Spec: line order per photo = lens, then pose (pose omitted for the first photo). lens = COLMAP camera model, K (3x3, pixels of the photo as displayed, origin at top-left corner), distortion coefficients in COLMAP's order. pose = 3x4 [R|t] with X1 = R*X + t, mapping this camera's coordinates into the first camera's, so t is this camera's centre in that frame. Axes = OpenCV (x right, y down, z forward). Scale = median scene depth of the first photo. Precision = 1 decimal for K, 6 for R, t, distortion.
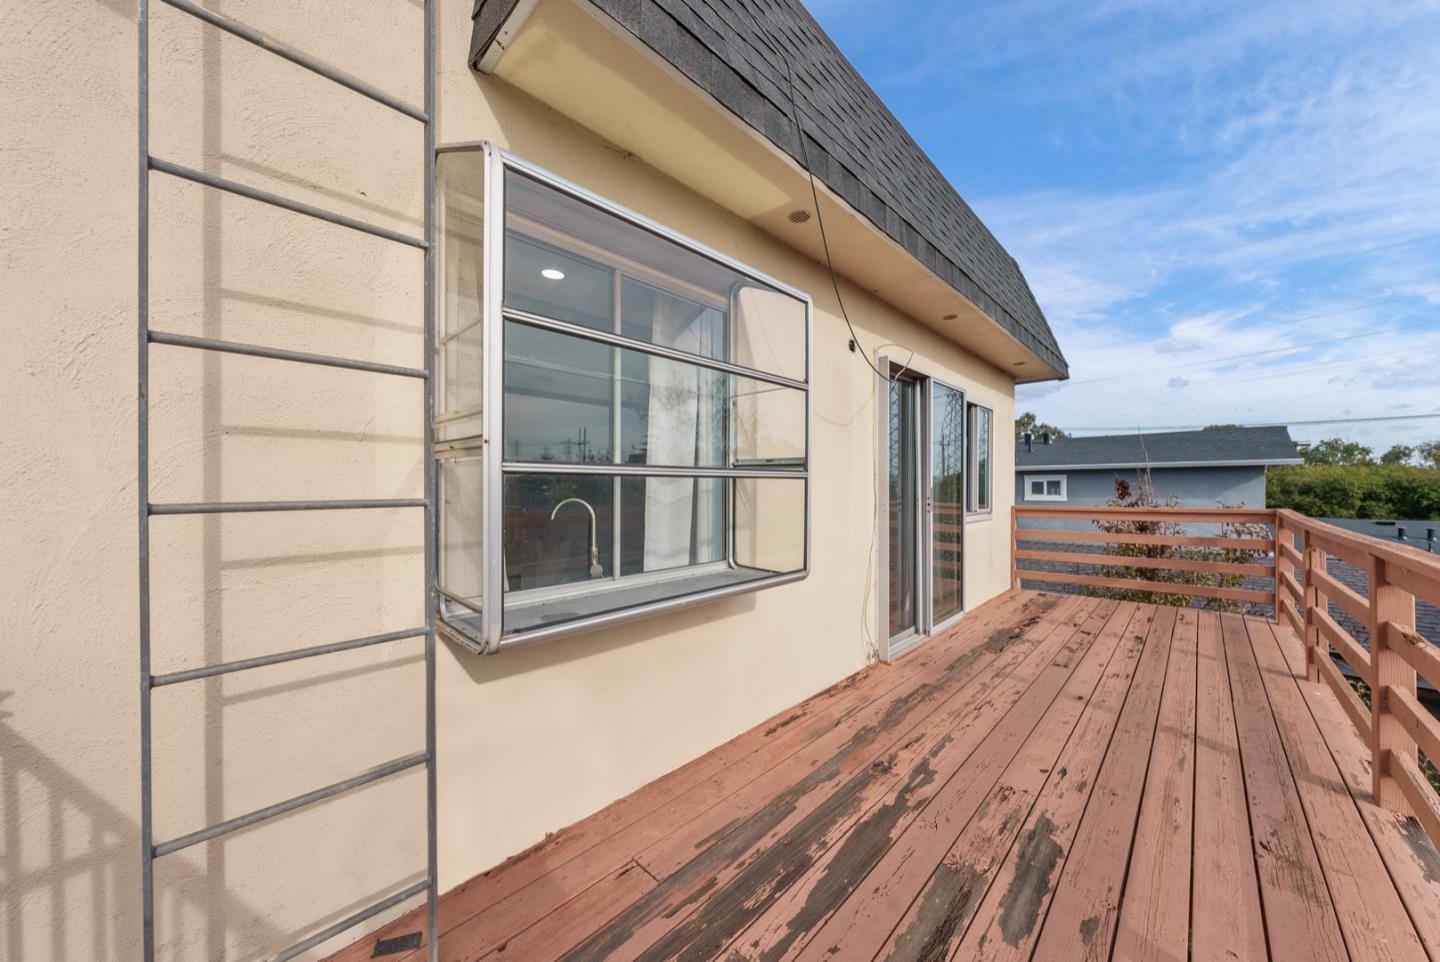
lens RADIAL K [[496.6, 0, 724.8], [0, 496.6, 480.6], [0, 0, 1]] dist [0.000947, -0.000124]
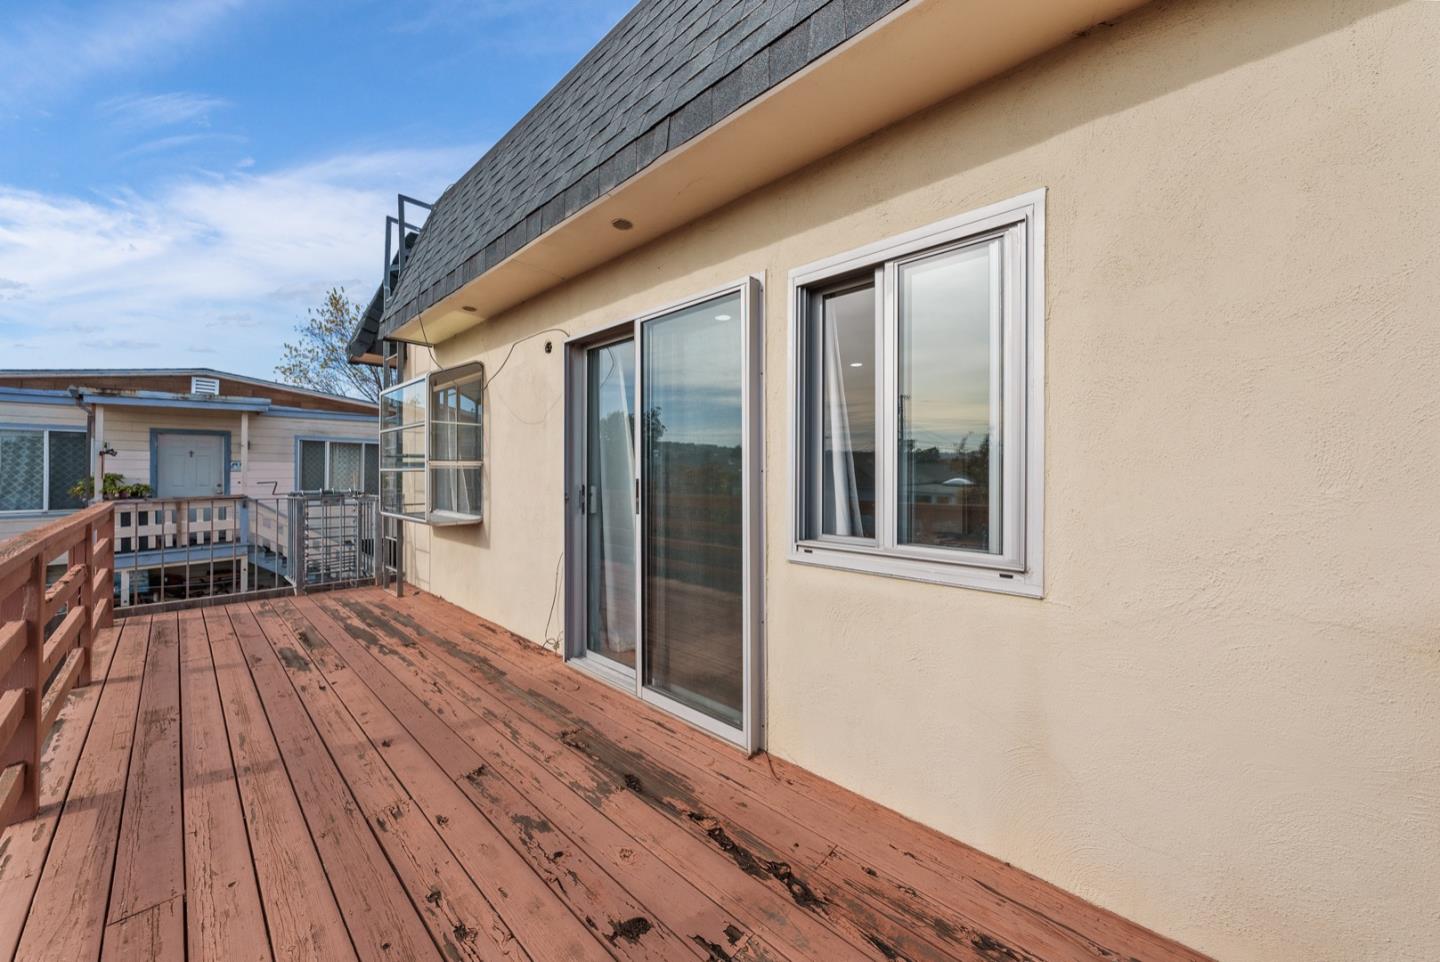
lens RADIAL K [[496.6, 0, 724.8], [0, 496.6, 480.6], [0, 0, 1]] dist [0.000947, -0.000124]
pose [[0.029840, 0.011497, -0.999489, 1.557586], [0.007366, 0.999904, 0.011721, 0.009310], [0.999528, -0.007712, 0.029753, 1.556693]]
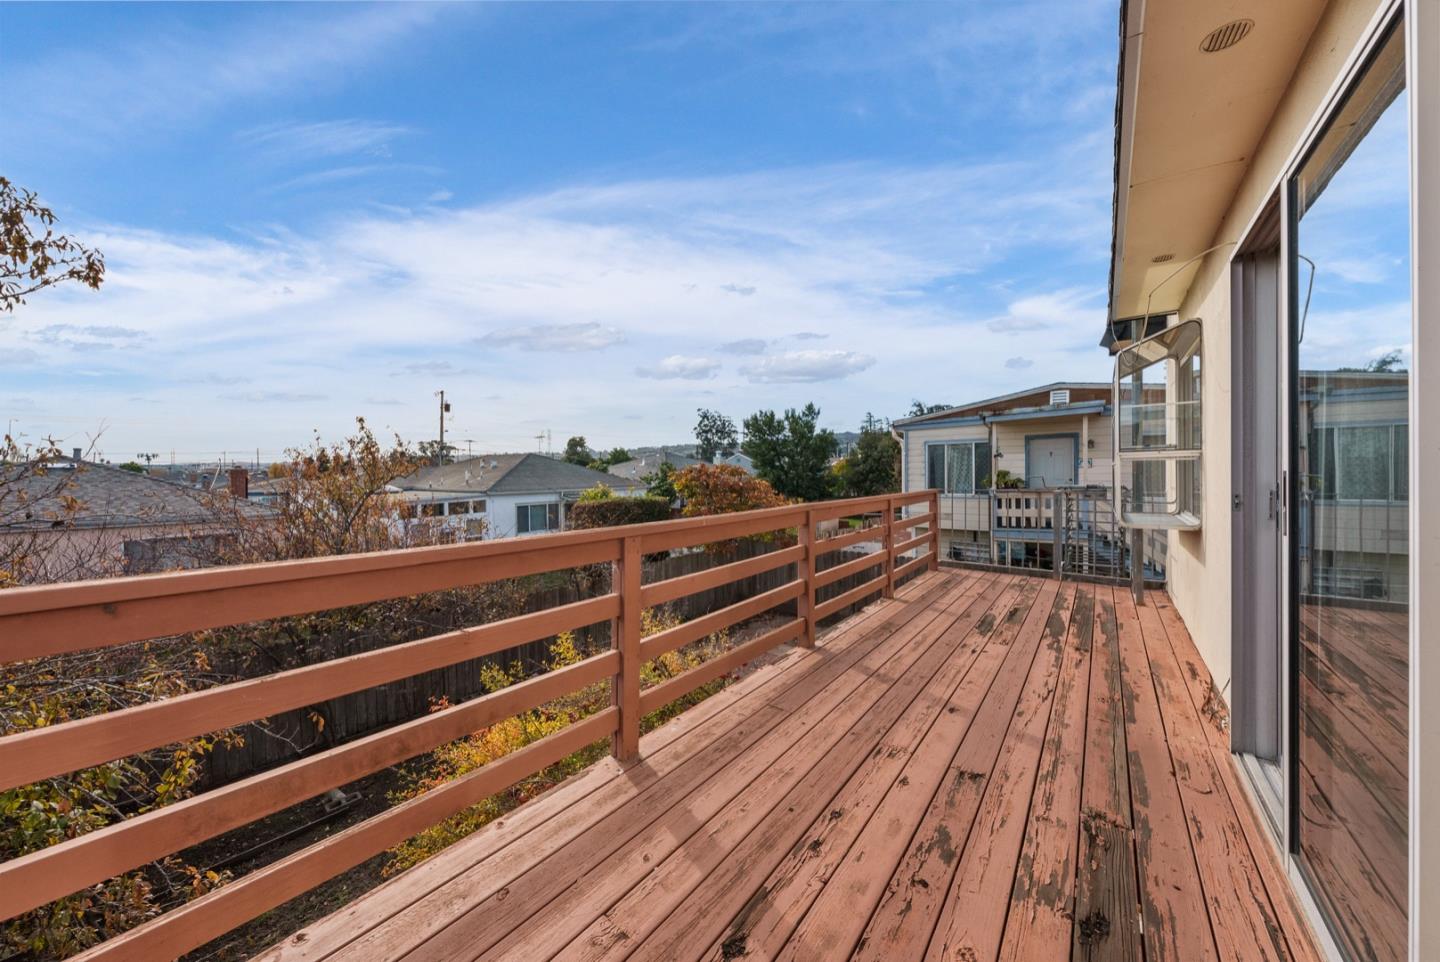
lens RADIAL K [[496.6, 0, 724.8], [0, 496.6, 480.6], [0, 0, 1]] dist [0.000947, -0.000124]
pose [[-0.993680, 0.007093, -0.112025, 1.240882], [0.006443, 0.999960, 0.006159, 0.020639], [0.112065, 0.005399, -0.993686, 1.873094]]
